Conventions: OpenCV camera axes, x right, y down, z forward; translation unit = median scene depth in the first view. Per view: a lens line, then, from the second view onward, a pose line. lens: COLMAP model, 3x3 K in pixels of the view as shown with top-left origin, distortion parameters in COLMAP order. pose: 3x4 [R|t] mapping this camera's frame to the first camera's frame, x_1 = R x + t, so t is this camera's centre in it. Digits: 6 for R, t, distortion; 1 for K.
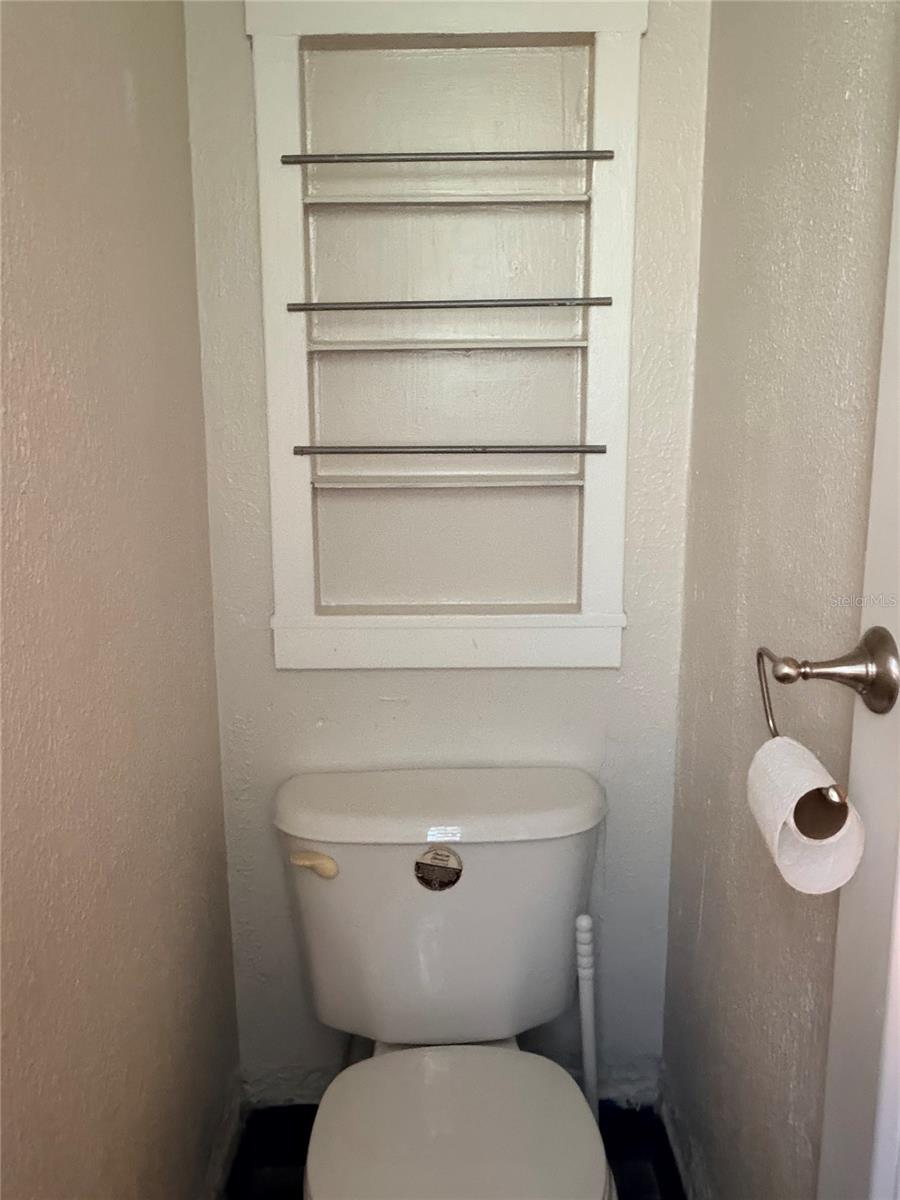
lens RADIAL K [[1040.4, 0, 455.4], [0, 1040.4, 597.7], [0, 0, 1]] dist [0.004775, 0.008210]
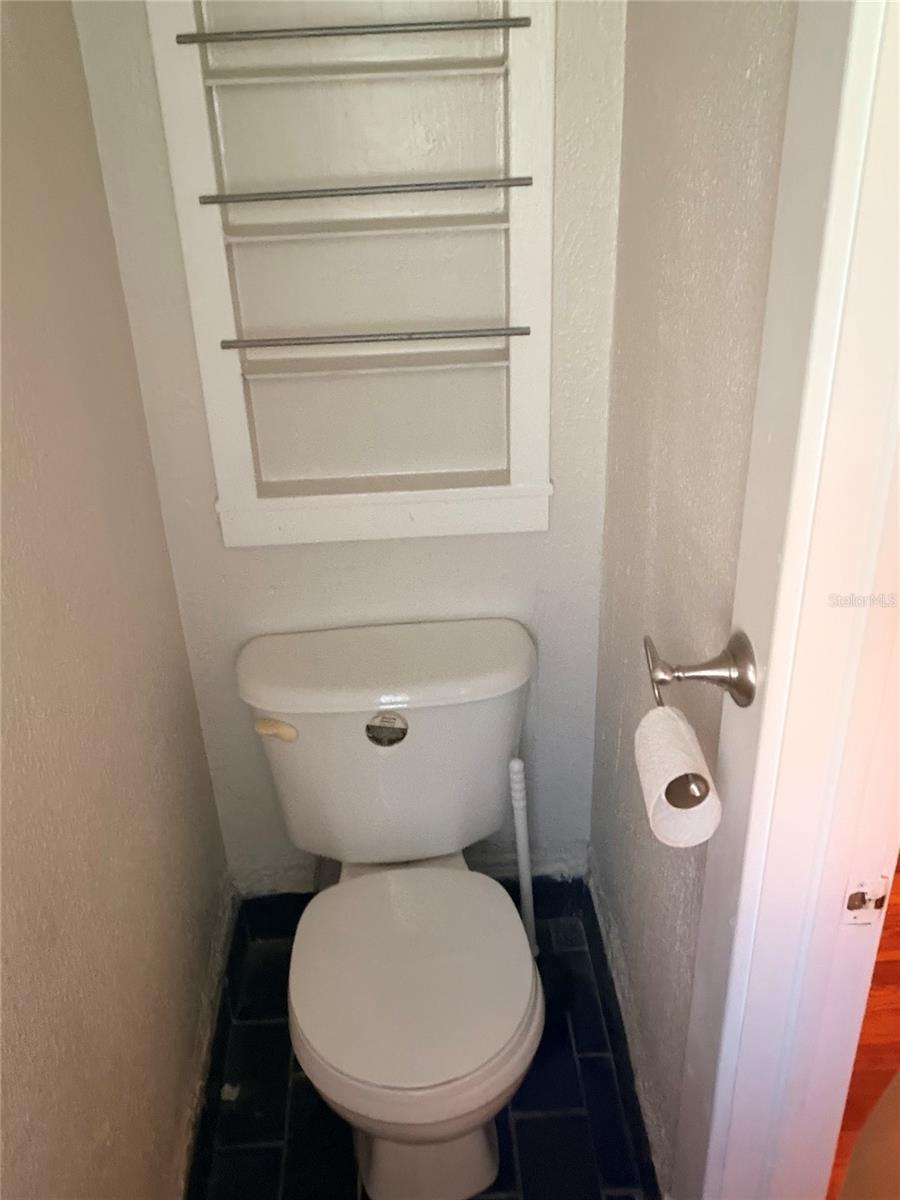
lens RADIAL K [[1040.4, 0, 447.0], [0, 1040.4, 604.3], [0, 0, 1]] dist [0.004775, 0.008210]
pose [[0.998524, -0.048106, 0.025228, 0.025555], [0.039117, 0.959048, 0.280528, -0.175810], [-0.037690, -0.279127, 0.959514, -0.046305]]
